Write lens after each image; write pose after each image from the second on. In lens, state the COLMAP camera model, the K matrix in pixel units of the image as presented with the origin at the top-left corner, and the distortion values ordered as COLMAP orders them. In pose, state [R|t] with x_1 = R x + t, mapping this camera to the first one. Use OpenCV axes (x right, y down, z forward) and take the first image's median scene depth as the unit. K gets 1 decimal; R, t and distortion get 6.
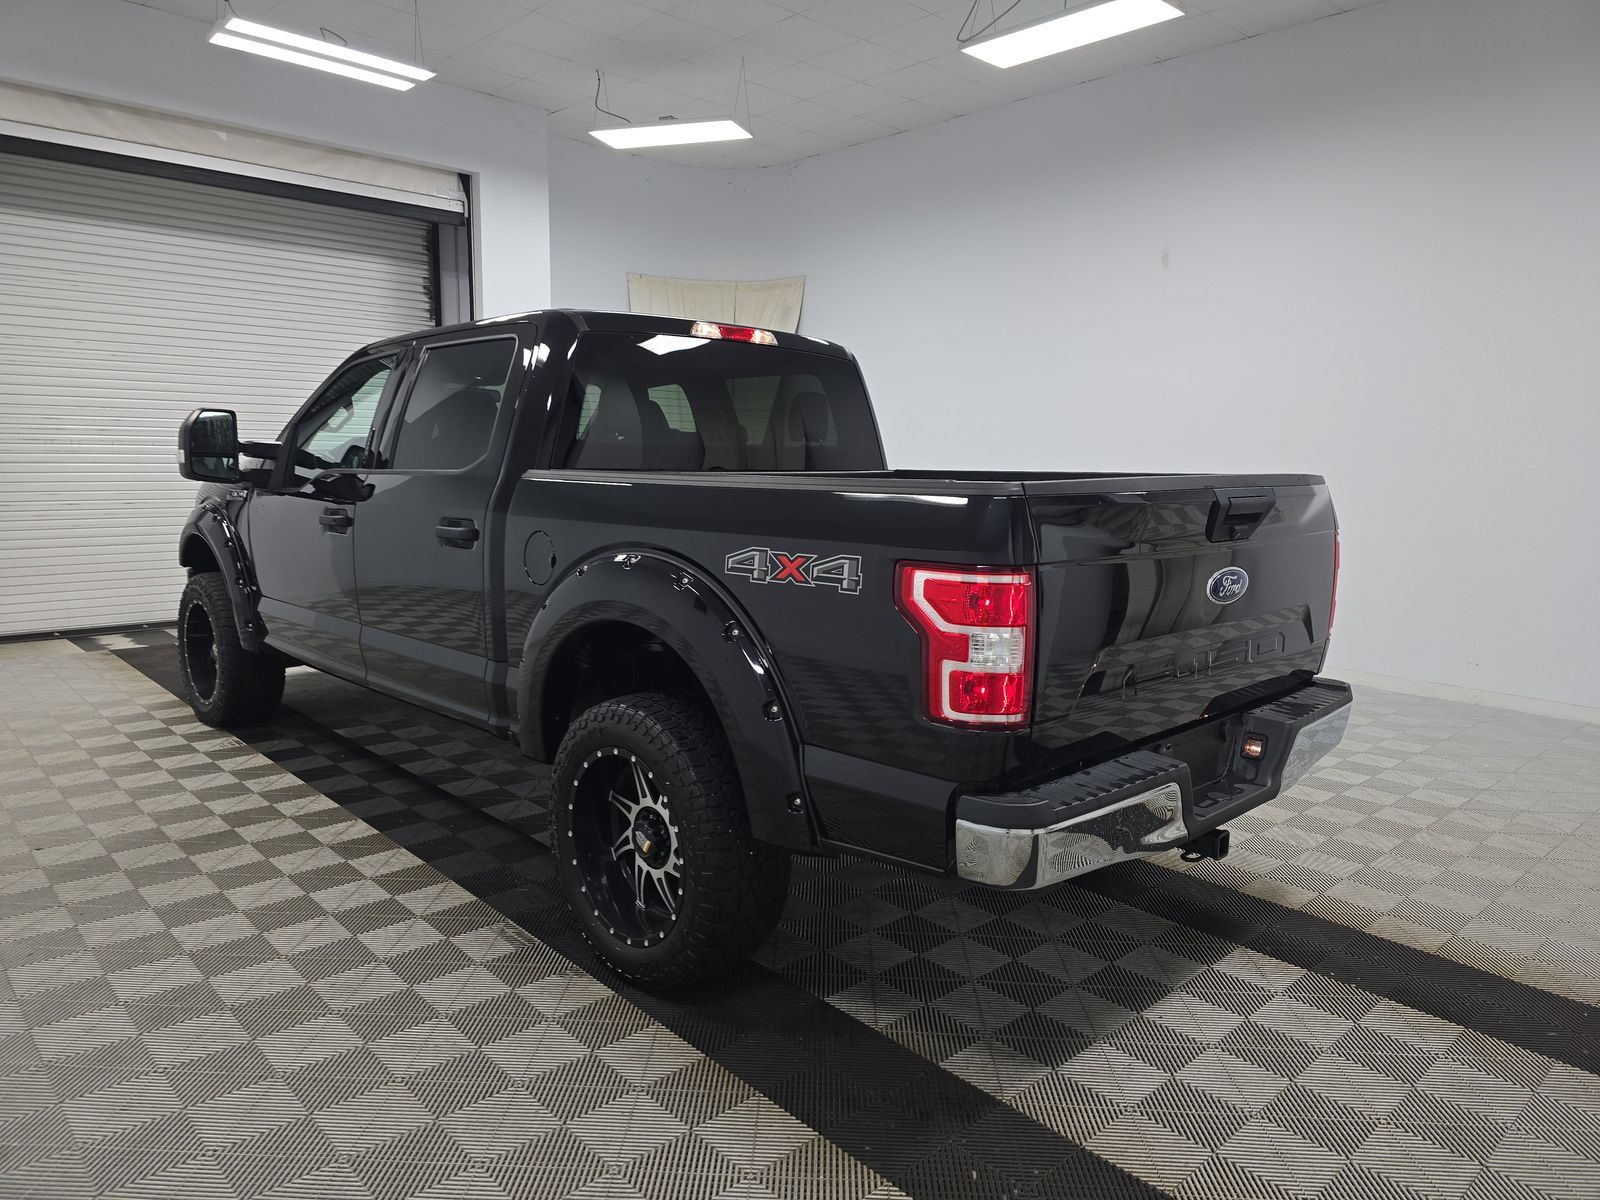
lens RADIAL K [[1081.2, 0, 800.0], [0, 1081.2, 600.0], [0, 0, 1]] dist [0.056301, -0.045010]
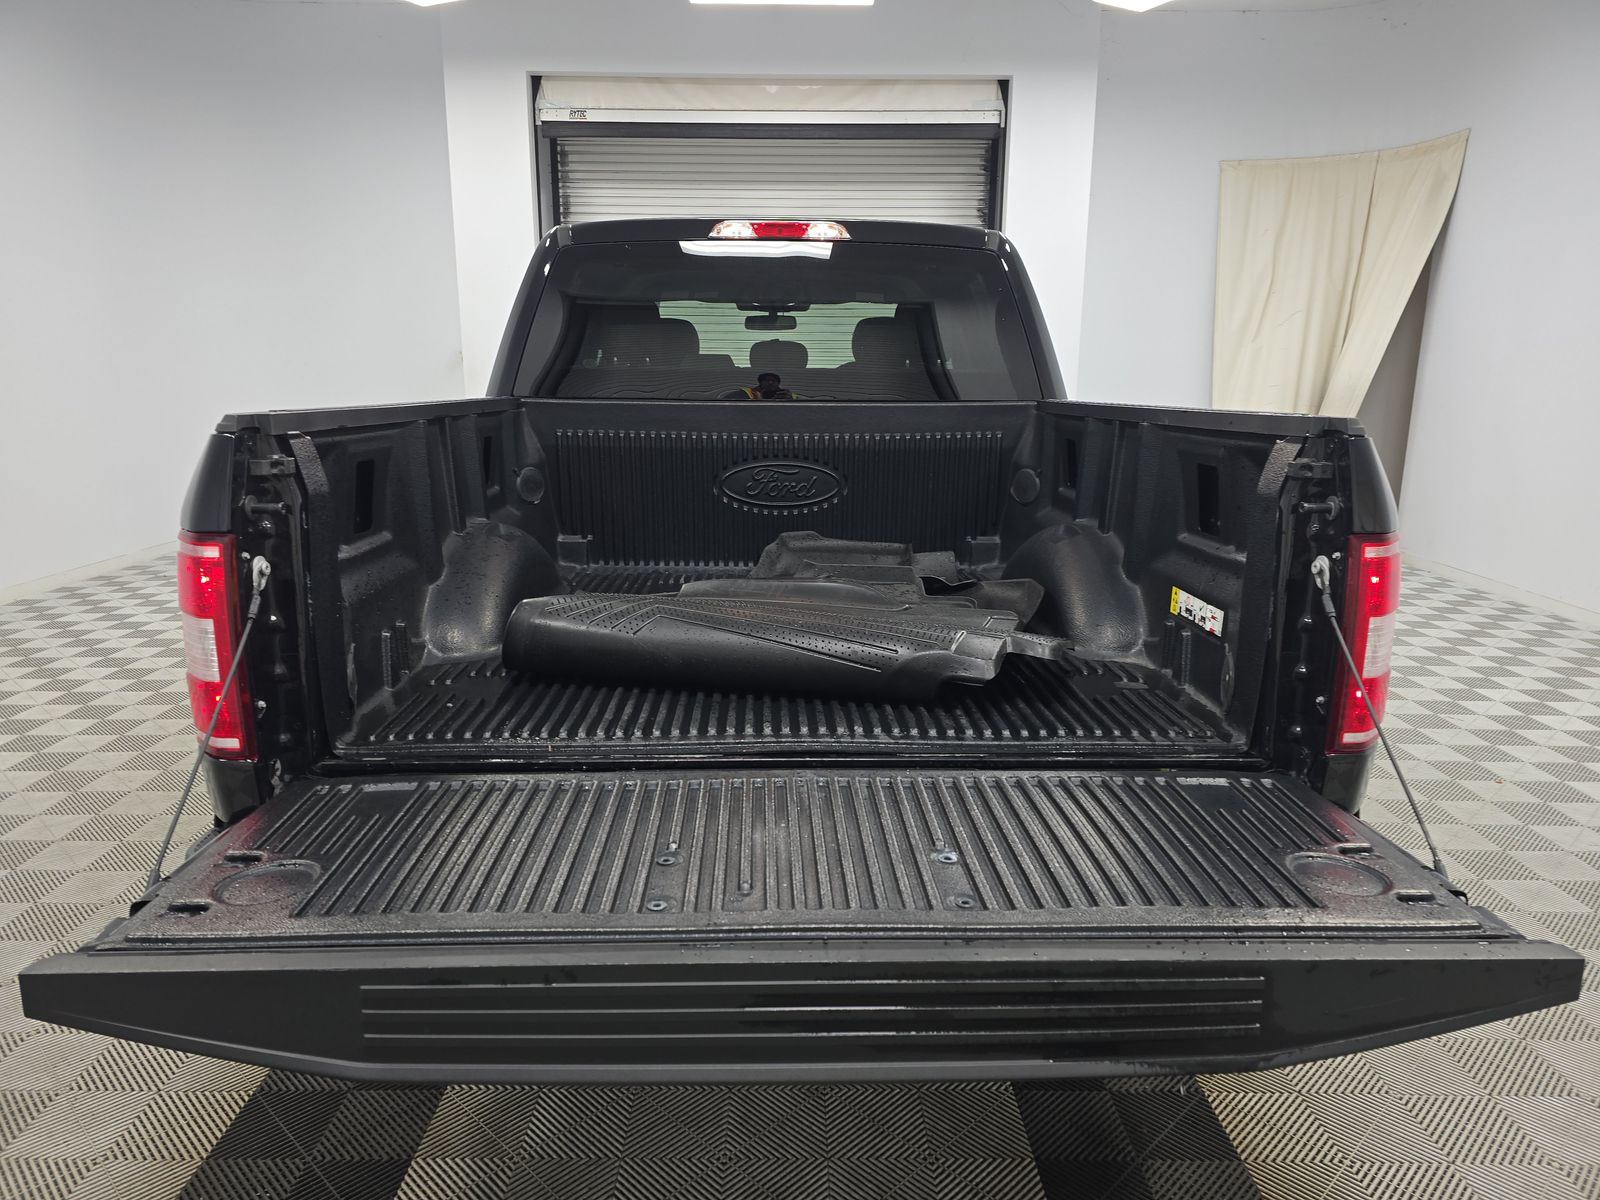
lens RADIAL K [[1076.3, 0, 800.0], [0, 1076.3, 600.0], [0, 0, 1]] dist [0.059873, -0.045071]
pose [[0.735560, 0.128102, -0.665238, 0.243756], [-0.086112, 0.991674, 0.095747, -0.022055], [0.671965, -0.013143, 0.740467, 0.186022]]
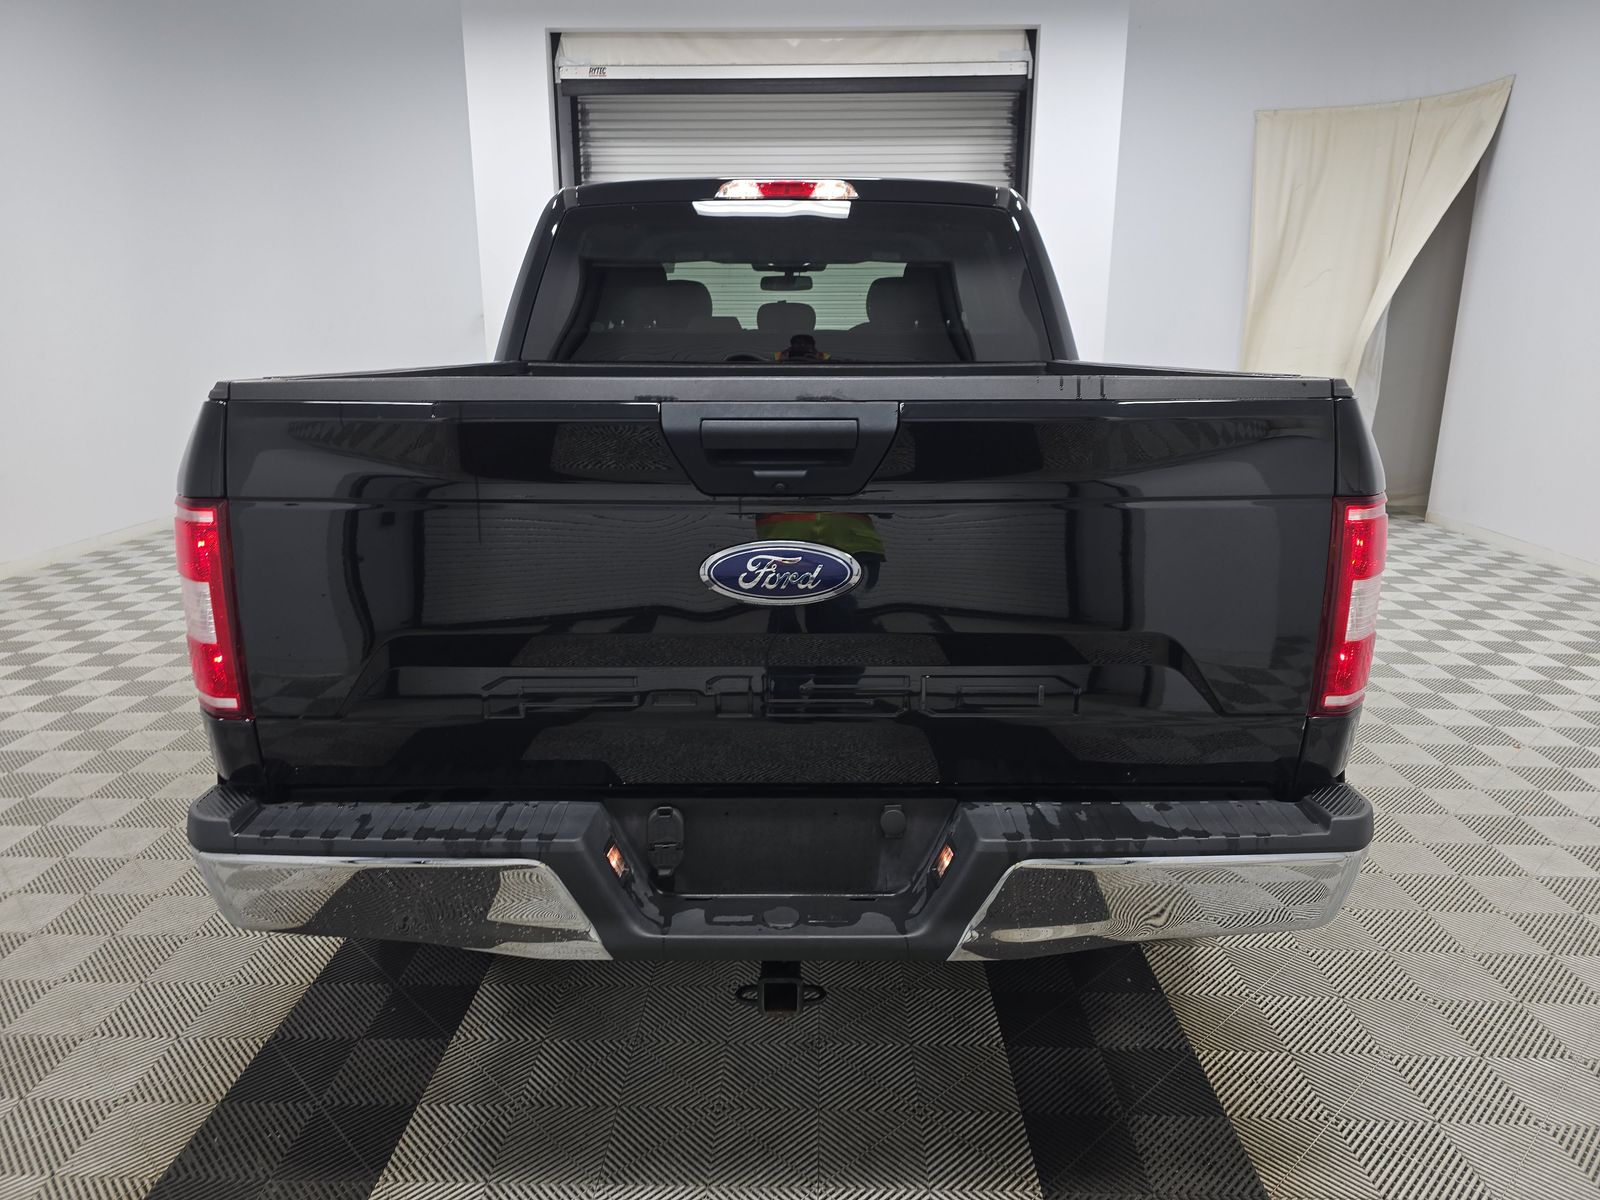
lens RADIAL K [[1081.2, 0, 800.0], [0, 1081.2, 600.0], [0, 0, 1]] dist [0.056301, -0.045010]
pose [[0.716697, 0.150315, -0.680993, 0.250306], [-0.082559, 0.987916, 0.131174, -0.022858], [0.692481, -0.037790, 0.720446, 0.189489]]
